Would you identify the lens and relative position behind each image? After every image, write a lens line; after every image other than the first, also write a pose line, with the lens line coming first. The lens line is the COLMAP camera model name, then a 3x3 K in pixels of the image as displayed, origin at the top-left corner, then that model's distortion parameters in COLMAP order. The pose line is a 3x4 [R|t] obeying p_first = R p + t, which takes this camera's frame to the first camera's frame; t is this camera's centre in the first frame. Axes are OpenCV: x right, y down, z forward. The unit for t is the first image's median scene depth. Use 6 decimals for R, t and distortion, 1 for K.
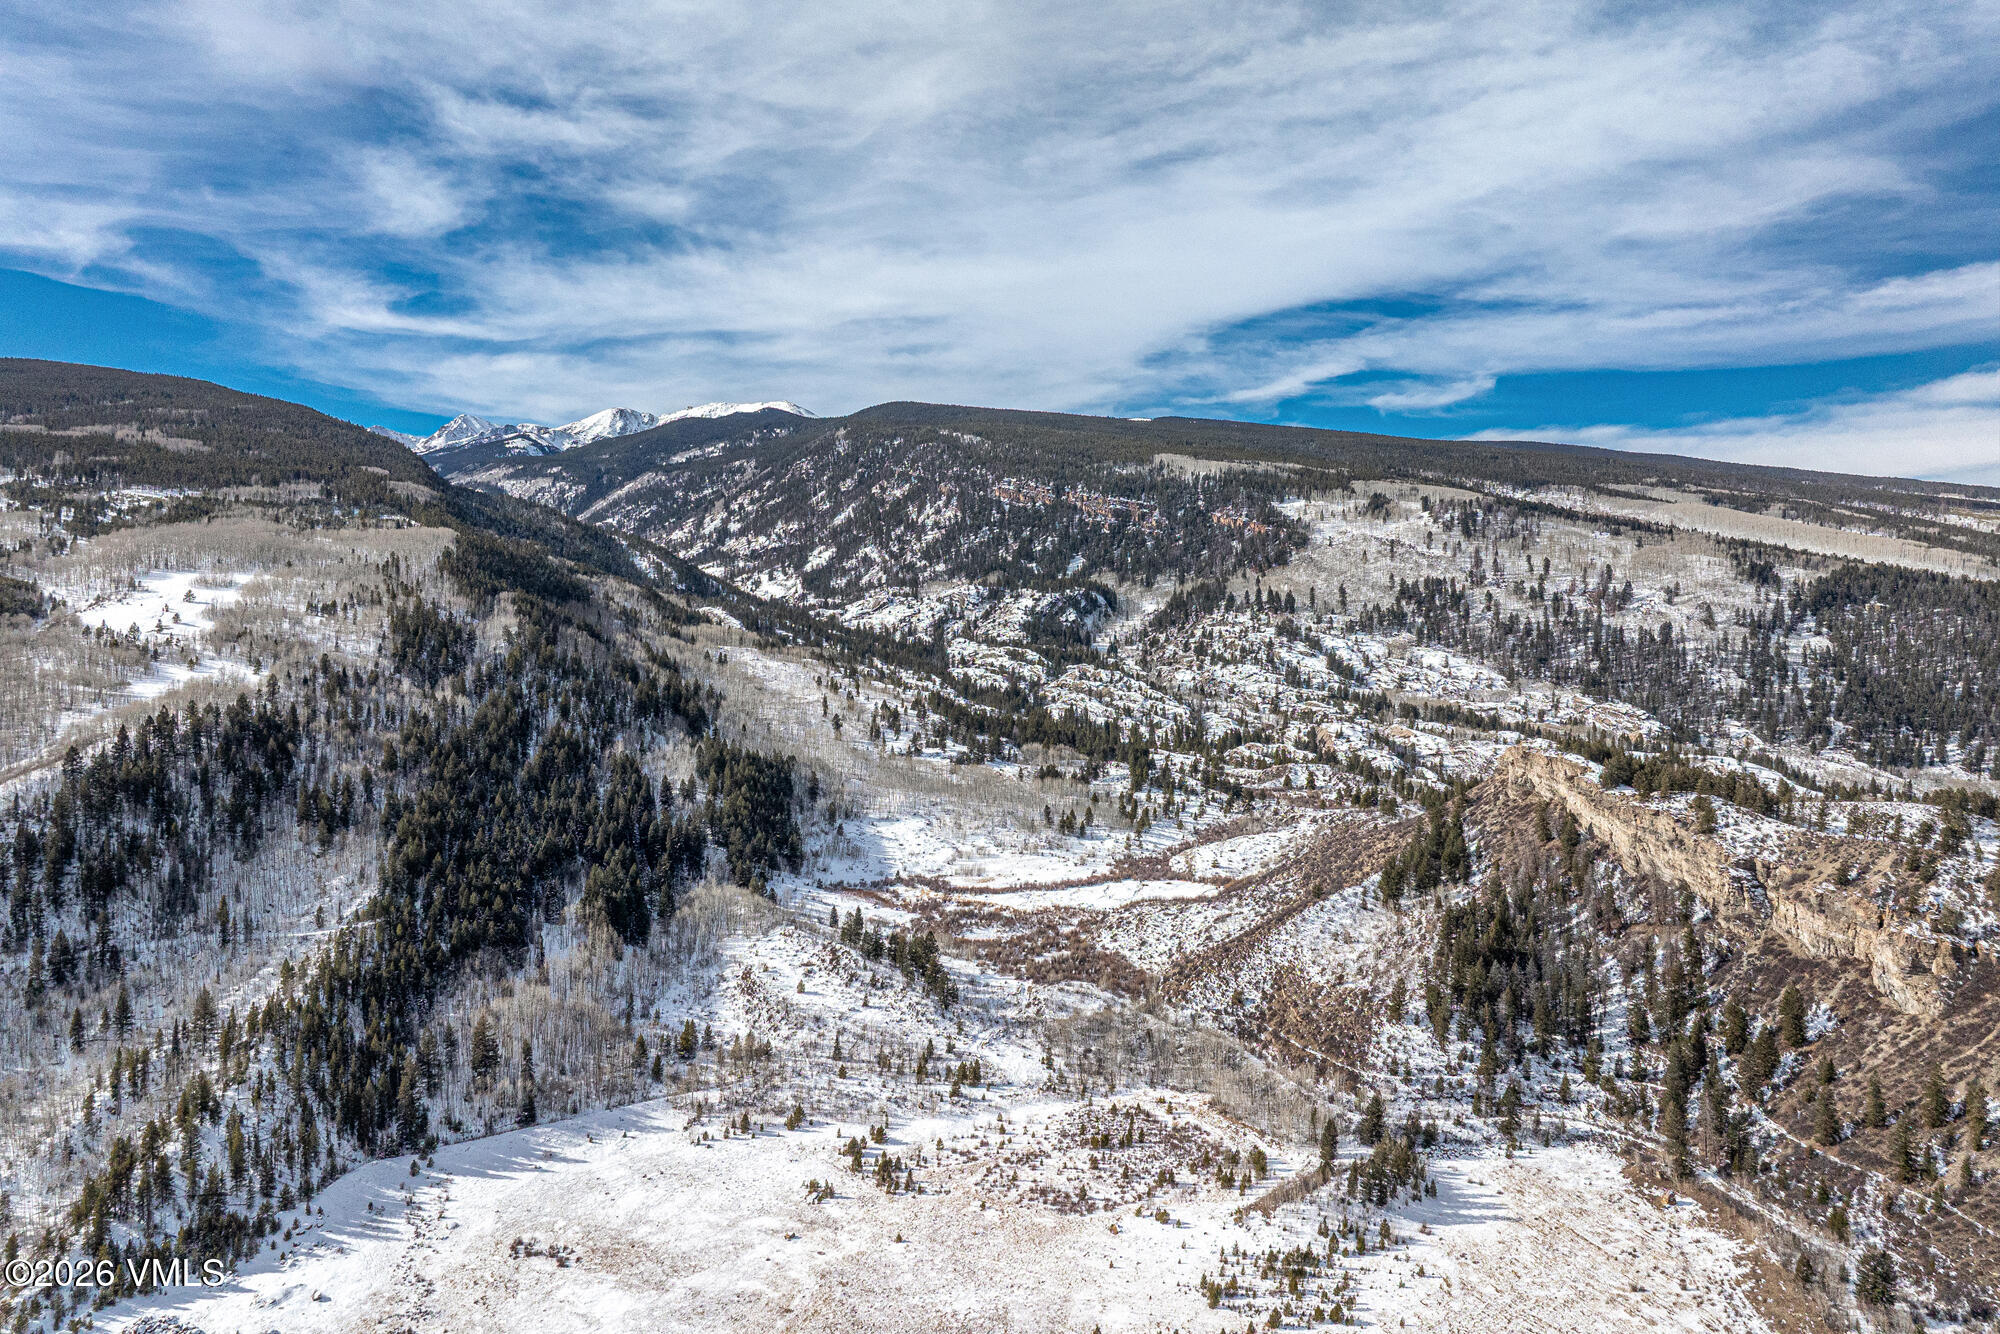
lens RADIAL K [[1419.4, 0, 1024.9], [0, 1419.4, 627.6], [0, 0, 1]] dist [-0.033940, -0.007072]
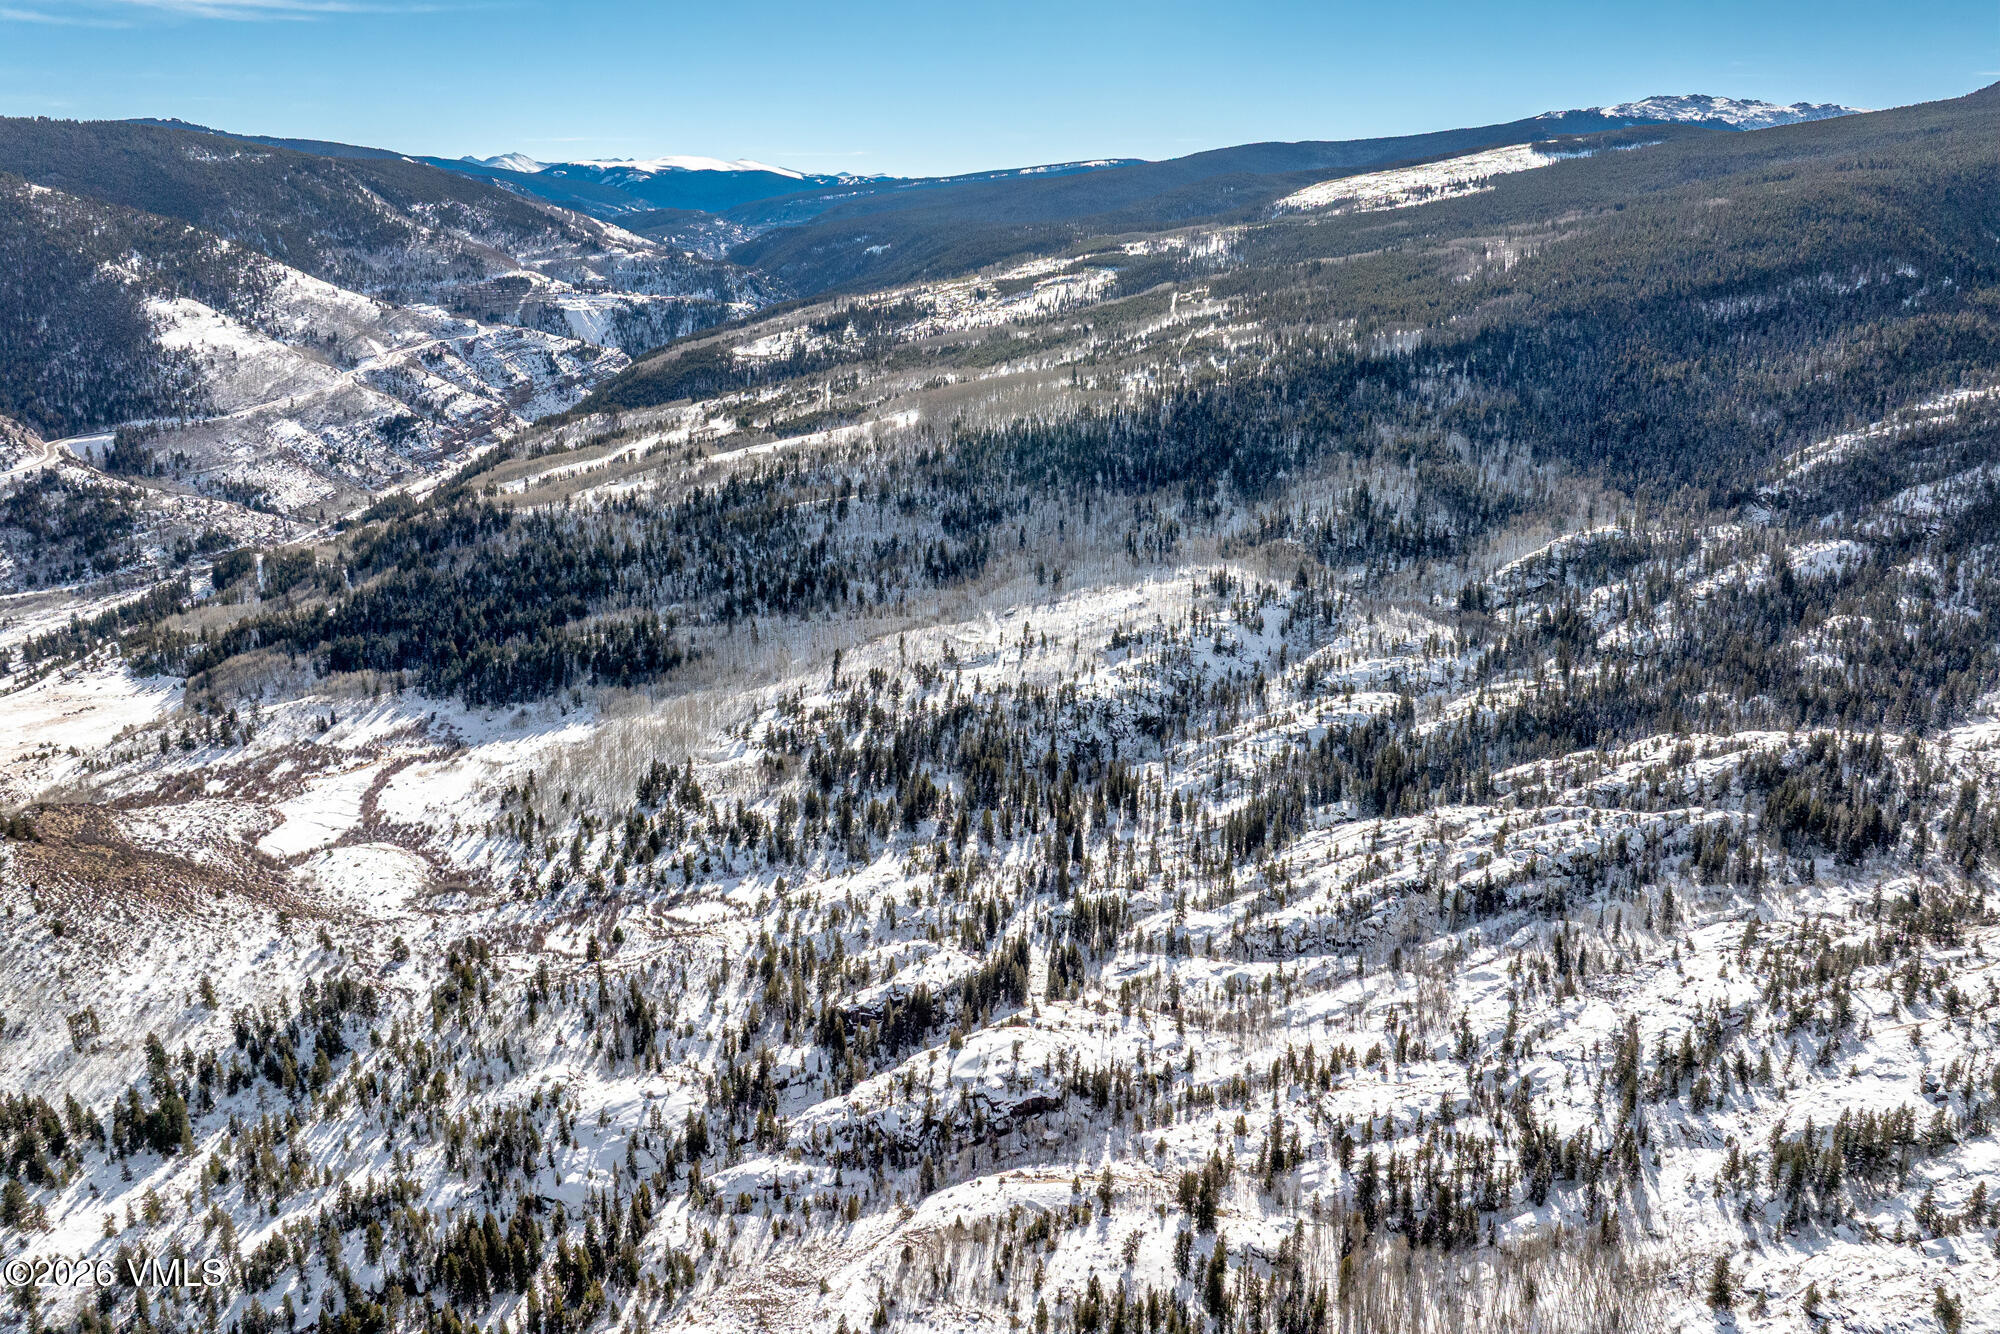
lens RADIAL K [[1419.4, 0, 968.1], [0, 1419.4, 585.6], [0, 0, 1]] dist [-0.033940, -0.007072]
pose [[-0.202922, 0.241176, -0.949029, 0.807155], [-0.036757, 0.966634, 0.253510, -0.244075], [0.978505, 0.086326, -0.187286, 1.383139]]
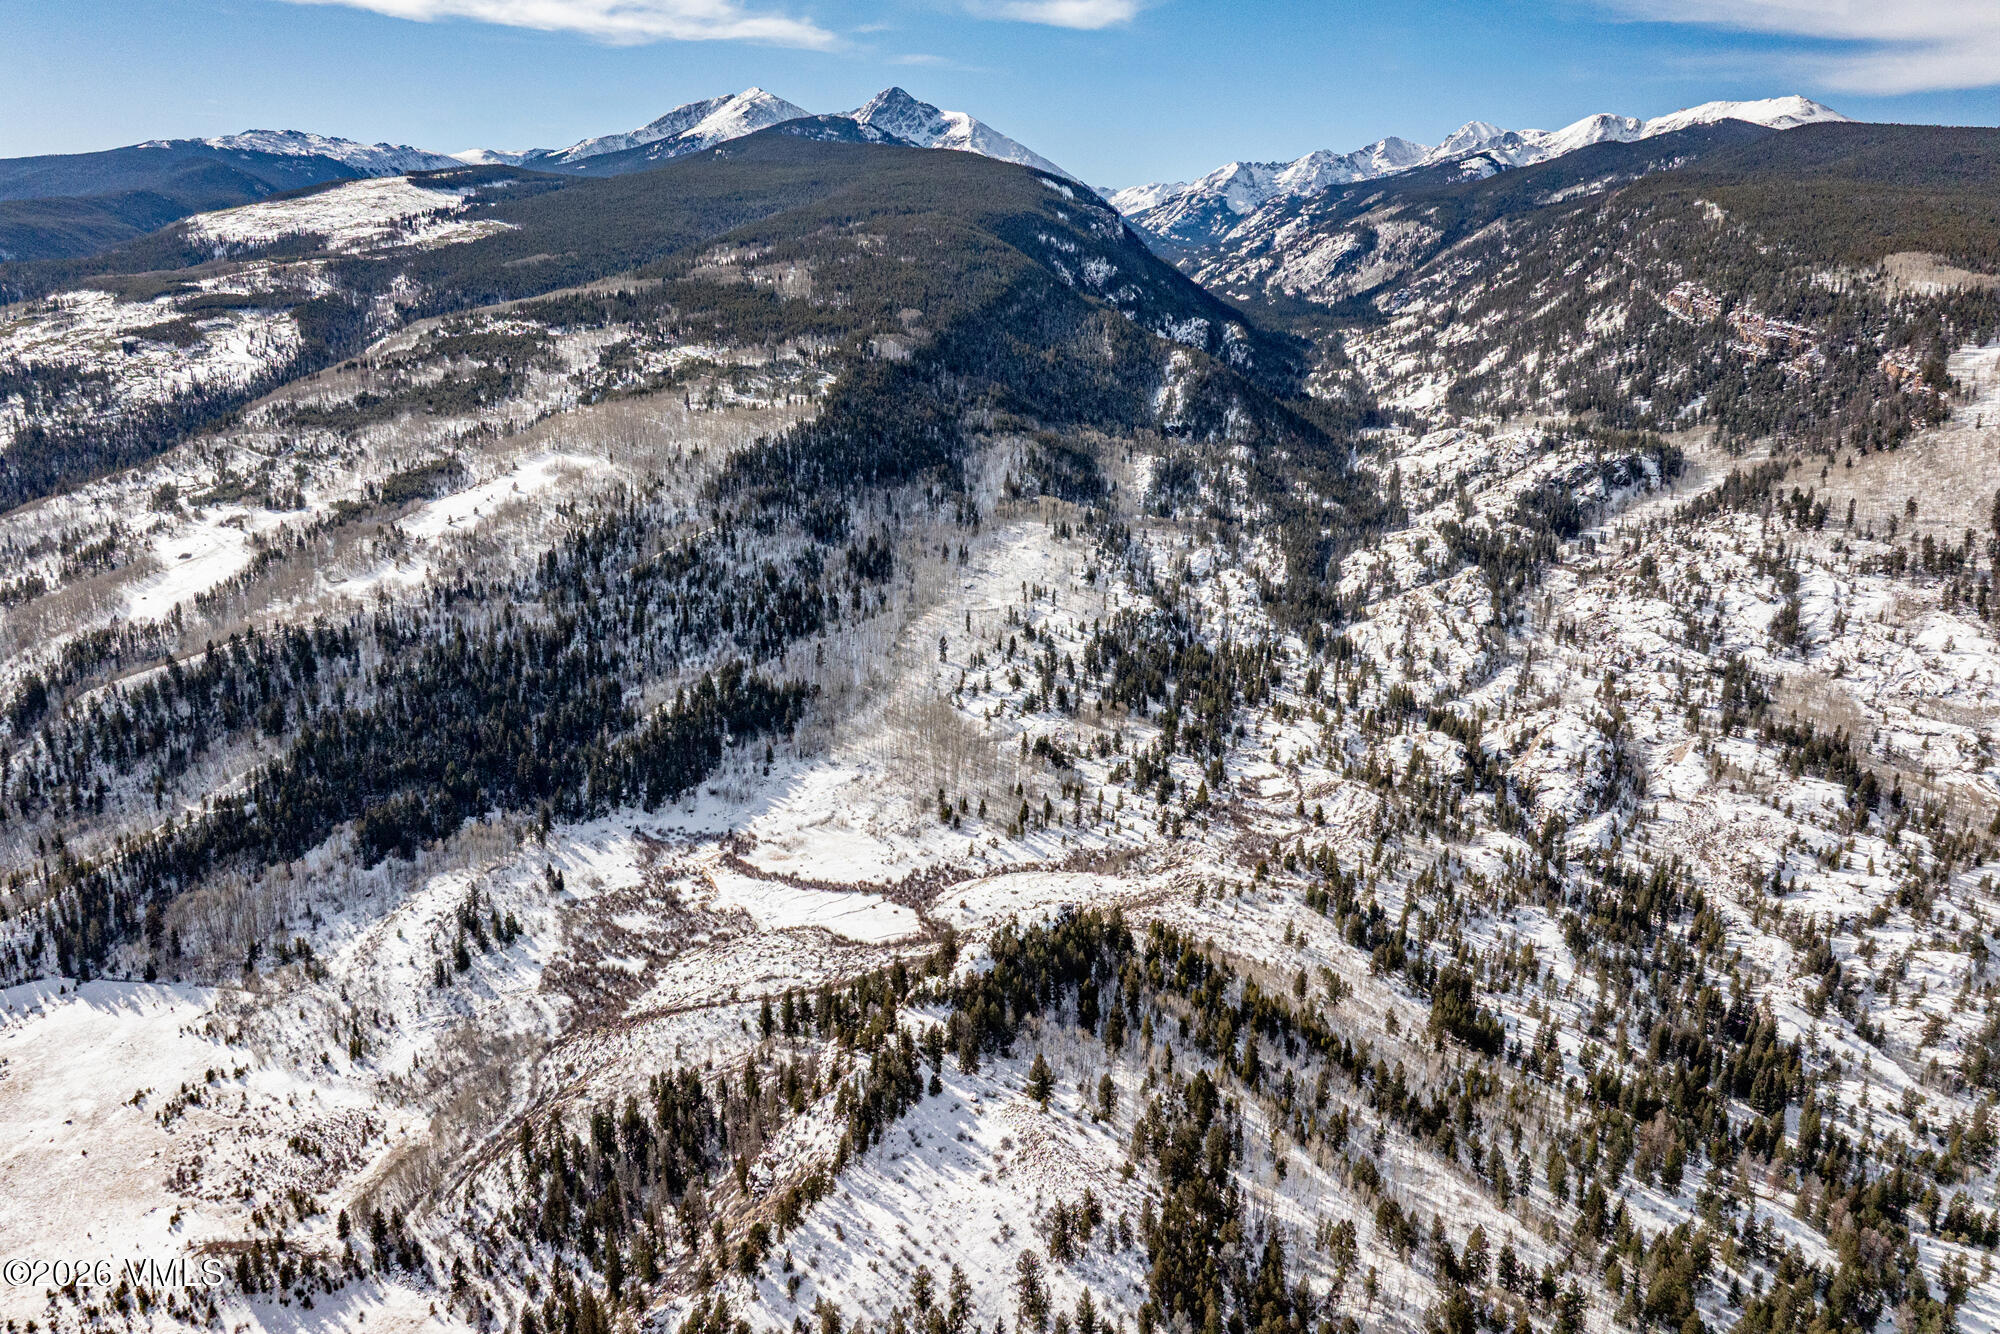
lens RADIAL K [[1419.4, 0, 1002.5], [0, 1419.4, 633.9], [0, 0, 1]] dist [-0.033940, -0.007072]
pose [[0.729795, 0.175374, -0.660790, 0.654219], [-0.025907, 0.972939, 0.229606, -0.202669], [0.683175, -0.150446, 0.714590, 0.304193]]
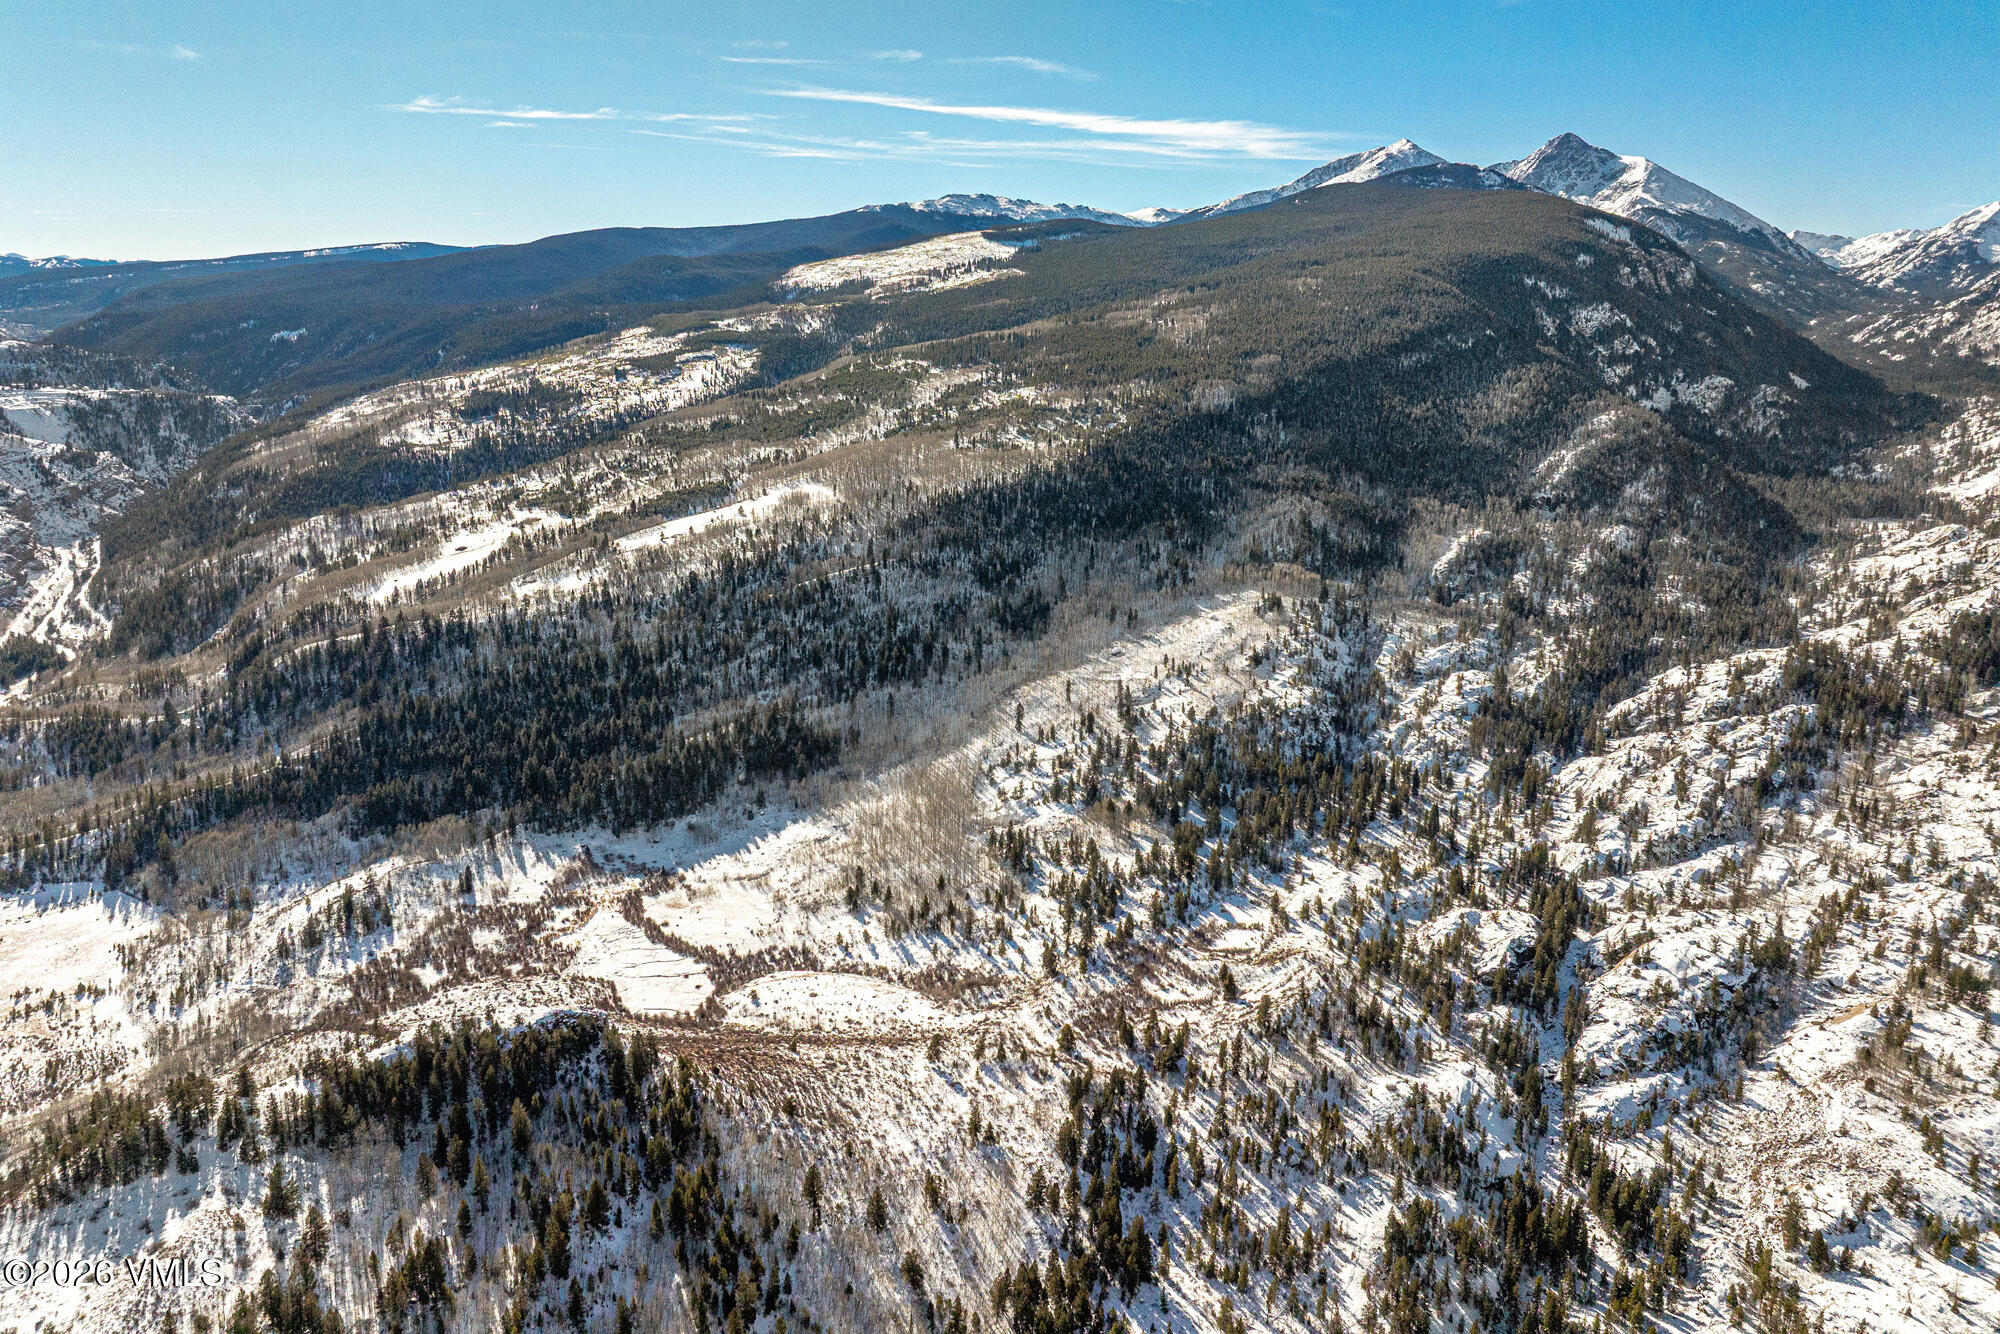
lens RADIAL K [[1419.4, 0, 990.2], [0, 1419.4, 578.8], [0, 0, 1]] dist [-0.033940, -0.007072]
pose [[0.319351, 0.175315, -0.931278, 0.808729], [-0.036455, 0.984283, 0.172792, -0.204539], [0.946935, -0.021231, 0.320723, 0.742596]]
